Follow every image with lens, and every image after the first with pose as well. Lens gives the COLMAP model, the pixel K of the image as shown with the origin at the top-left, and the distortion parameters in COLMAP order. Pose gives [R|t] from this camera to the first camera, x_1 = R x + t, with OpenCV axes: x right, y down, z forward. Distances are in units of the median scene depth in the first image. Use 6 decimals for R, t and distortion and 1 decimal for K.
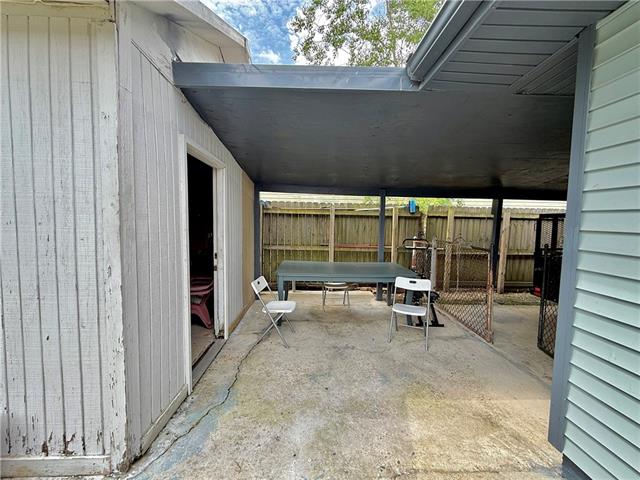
lens RADIAL K [[255.8, 0, 319.7], [0, 255.8, 240.2], [0, 0, 1]] dist [0.000218, 0.000010]
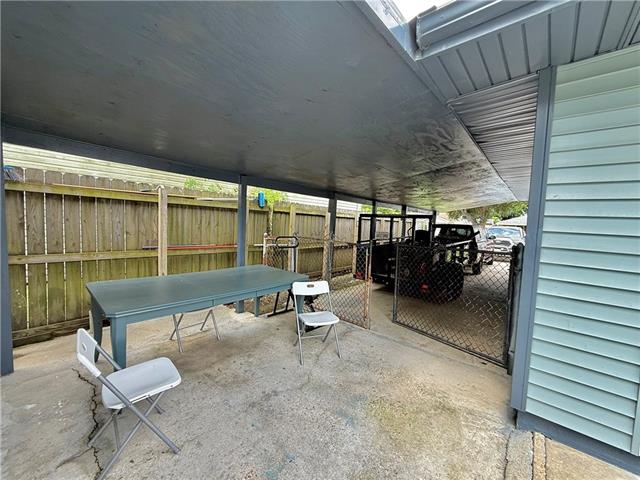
lens RADIAL K [[255.8, 0, 319.7], [0, 255.8, 240.2], [0, 0, 1]] dist [0.000218, 0.000010]
pose [[0.686651, -0.037845, 0.726001, -0.170275], [0.020501, 0.999255, 0.032700, -0.015515], [-0.726698, -0.007570, 0.686916, 0.250947]]
